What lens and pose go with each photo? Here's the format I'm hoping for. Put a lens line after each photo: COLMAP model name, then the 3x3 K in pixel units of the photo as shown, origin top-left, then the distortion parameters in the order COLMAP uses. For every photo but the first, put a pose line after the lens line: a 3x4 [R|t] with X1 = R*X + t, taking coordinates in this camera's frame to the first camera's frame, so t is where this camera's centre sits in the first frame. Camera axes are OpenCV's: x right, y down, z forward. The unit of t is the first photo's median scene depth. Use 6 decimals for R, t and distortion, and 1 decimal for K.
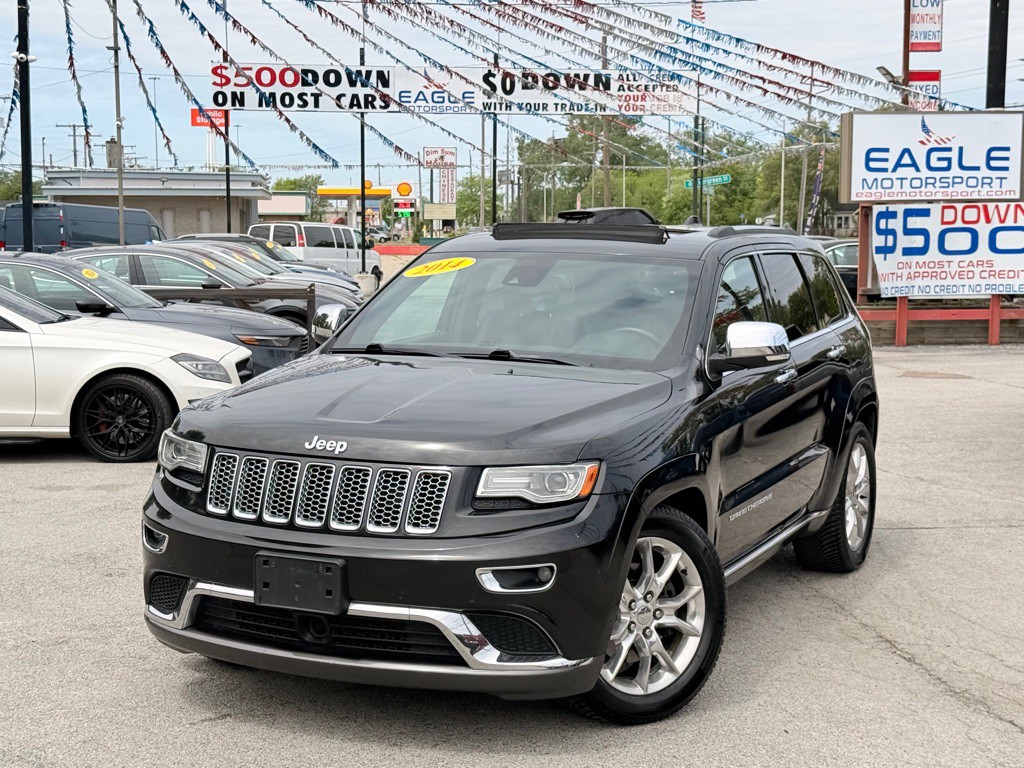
lens RADIAL K [[1684.7, 0, 513.4], [0, 1684.7, 398.1], [0, 0, 1]] dist [0.182433, -0.217891]
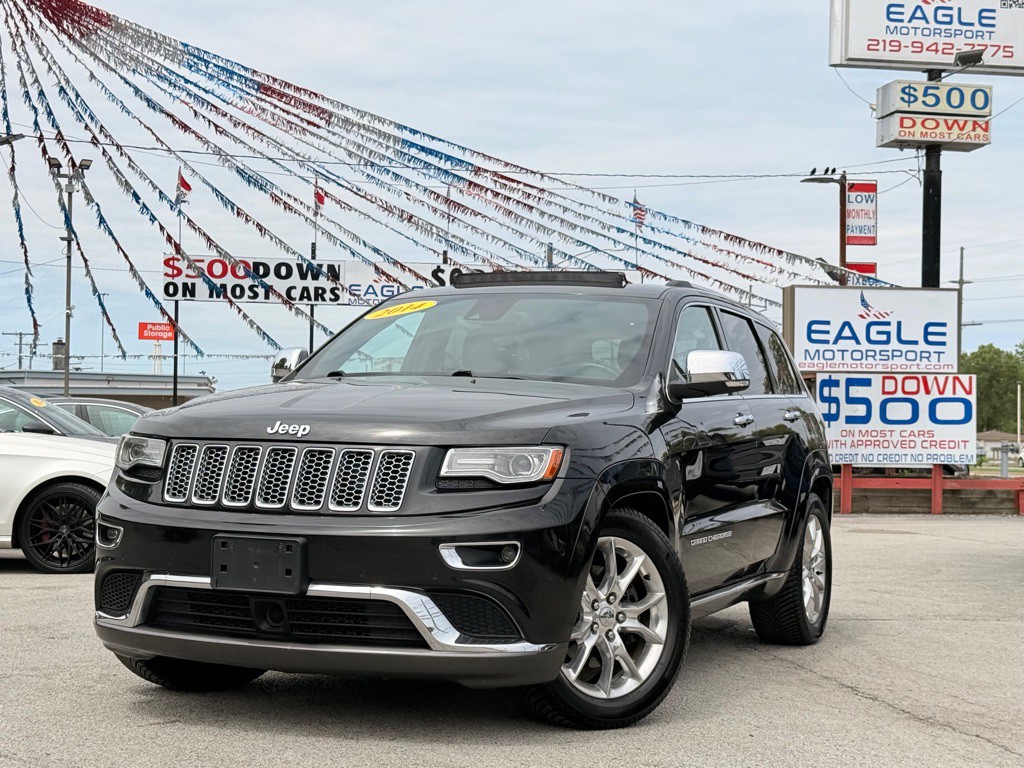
lens RADIAL K [[1684.7, 0, 513.4], [0, 1684.7, 398.1], [0, 0, 1]] dist [0.182433, -0.217891]
pose [[0.999366, 0.013257, 0.033033, -0.002880], [-0.008894, 0.991619, -0.128892, 0.032731], [-0.034465, 0.128516, 0.991108, 0.002339]]
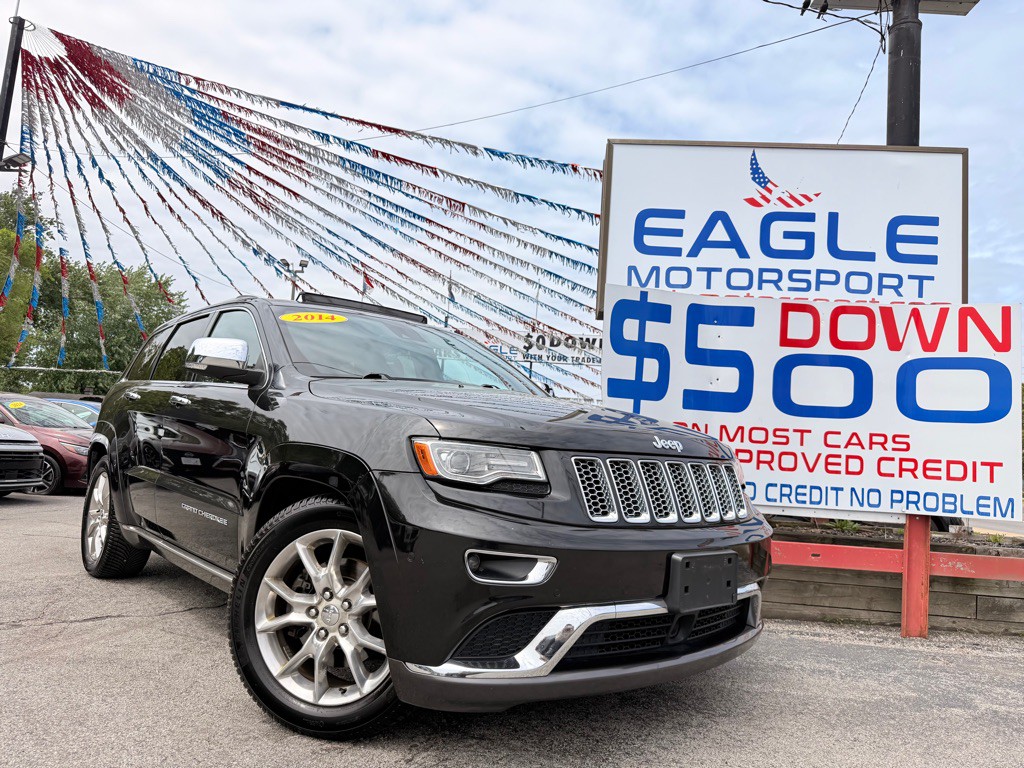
lens RADIAL K [[725.8, 0, 510.5], [0, 725.8, 393.1], [0, 0, 1]] dist [0.076869, -0.122471]
pose [[0.976256, 0.041964, -0.212517, 0.220374], [-0.081683, 0.979950, -0.181728, -0.049008], [0.200630, 0.194772, 0.960110, 0.795876]]
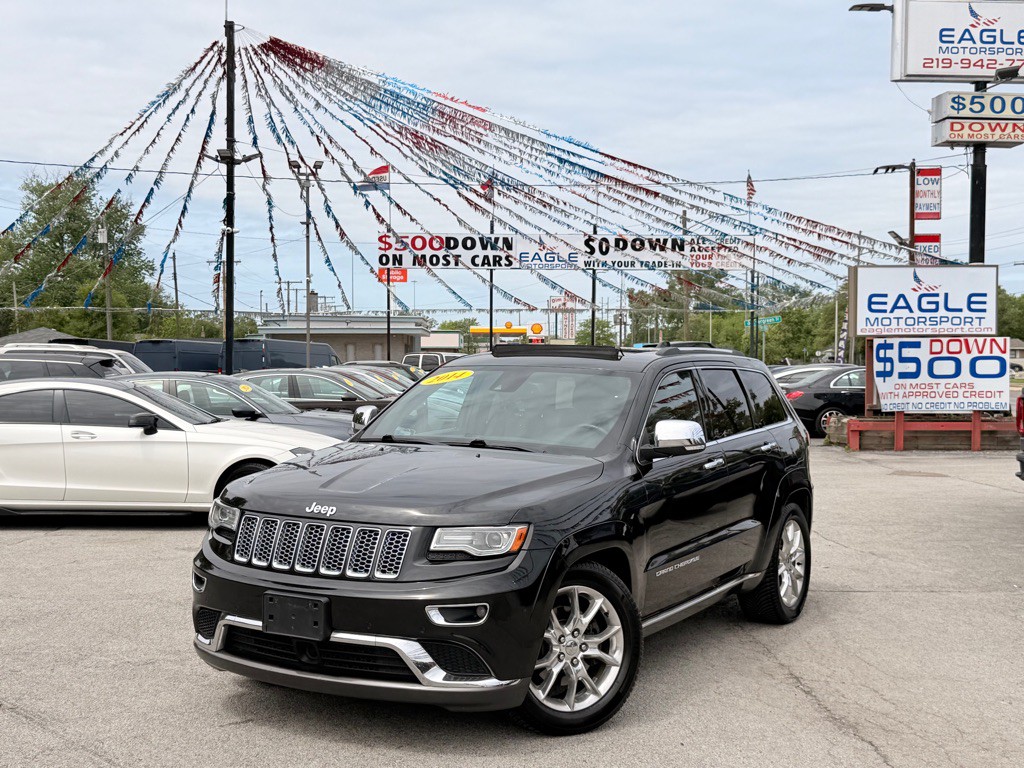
lens RADIAL K [[1320.4, 0, 509.1], [0, 1320.4, 393.4], [0, 0, 1]] dist [0.203247, -0.427632]
pose [[0.996075, 0.005085, -0.088372, 0.029801], [-0.011626, 0.997215, -0.073670, 0.002951], [0.087752, 0.074408, 0.993360, -0.003243]]
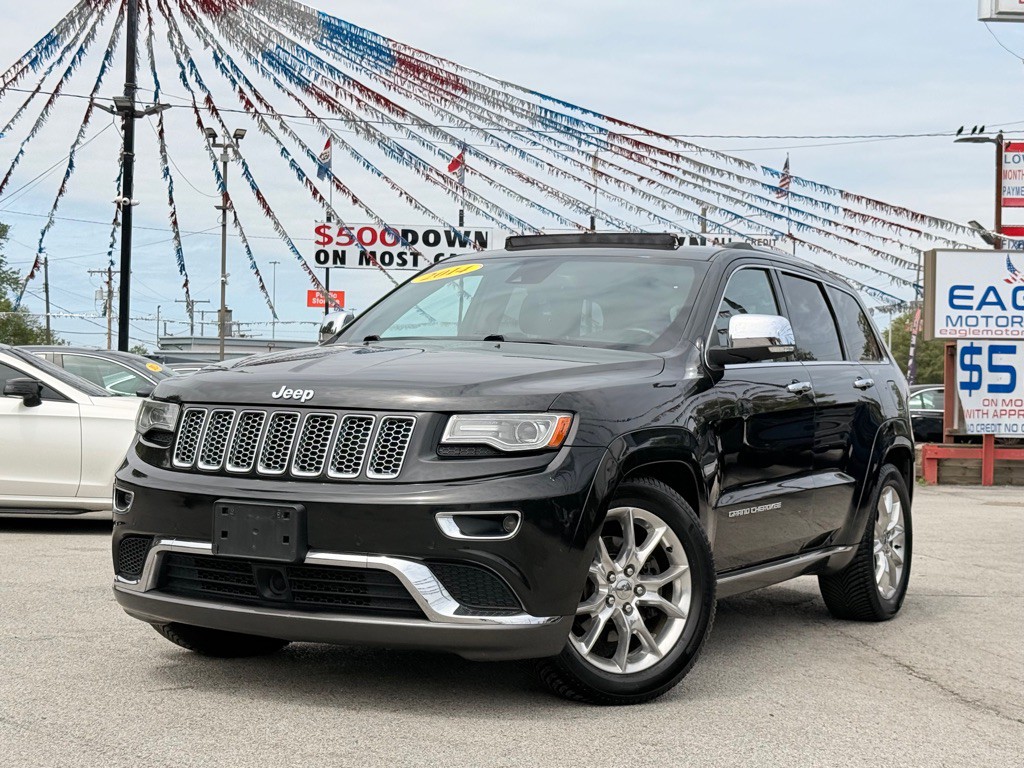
lens RADIAL K [[1687.1, 0, 520.5], [0, 1687.1, 398.9], [0, 0, 1]] dist [0.171211, -0.168967]
pose [[0.998046, 0.017856, -0.059884, 0.018782], [-0.024250, 0.993878, -0.107794, 0.031783], [0.057593, 0.109035, 0.992368, 0.009836]]
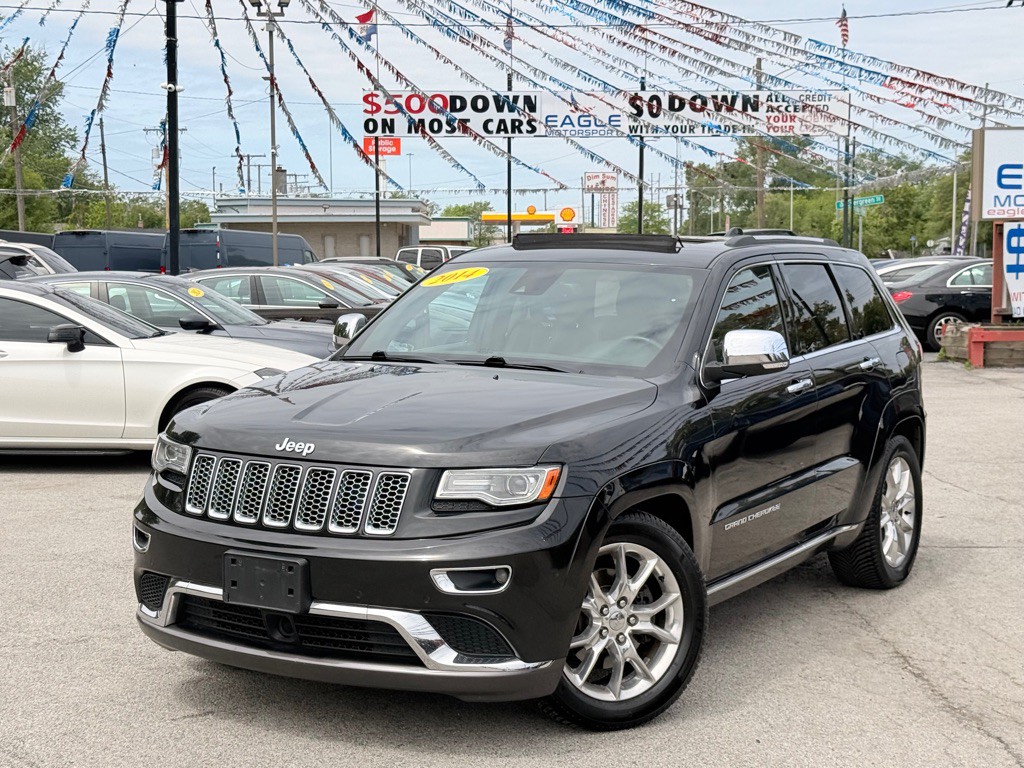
lens RADIAL K [[1684.7, 0, 513.4], [0, 1684.7, 398.1], [0, 0, 1]] dist [0.182433, -0.217891]
pose [[0.995032, 0.005241, -0.099417, 0.029062], [-0.006711, 0.999873, -0.014456, 0.002946], [0.099329, 0.015051, 0.994941, -0.000198]]
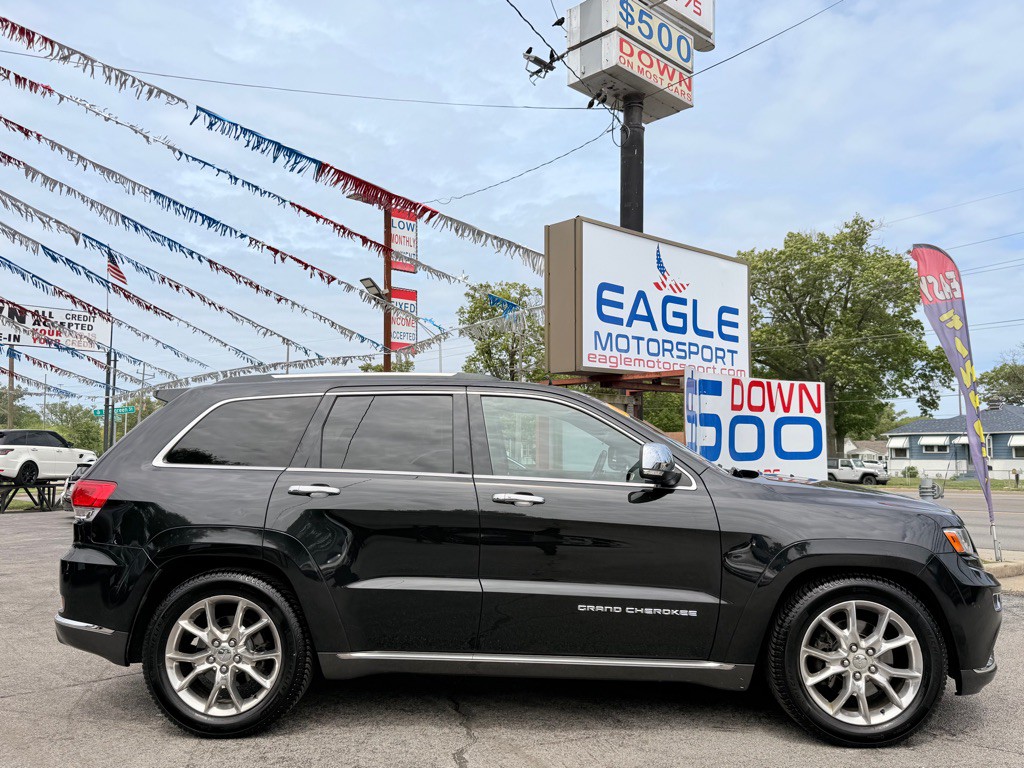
lens RADIAL K [[837.0, 0, 510.2], [0, 837.0, 386.4], [0, 0, 1]] dist [0.072598, -0.002837]
pose [[0.828156, 0.045168, 0.558675, 0.020186], [0.058992, 0.984187, -0.167018, -0.064136], [-0.557385, 0.171275, 0.812396, 0.790581]]
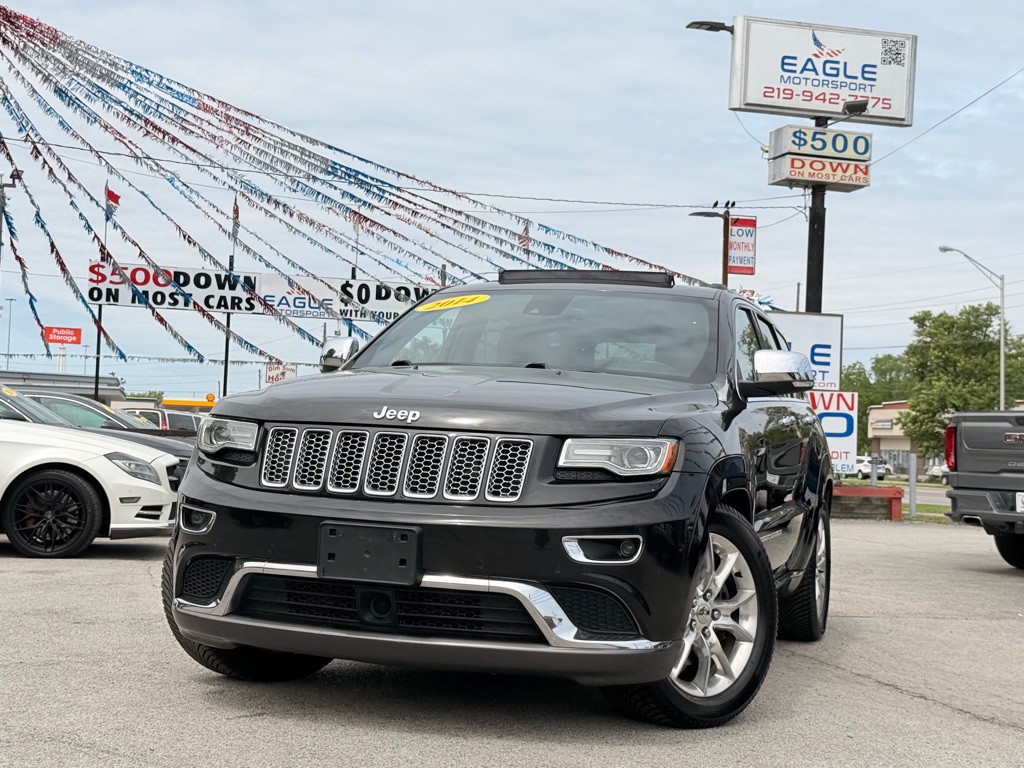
lens RADIAL K [[1514.3, 0, 511.7], [0, 1514.3, 399.3], [0, 0, 1]] dist [0.164380, -0.113808]
pose [[0.992684, 0.040695, 0.113673, -0.034650], [-0.025060, 0.990429, -0.135728, 0.032316], [-0.118109, 0.131887, 0.984203, 0.034016]]
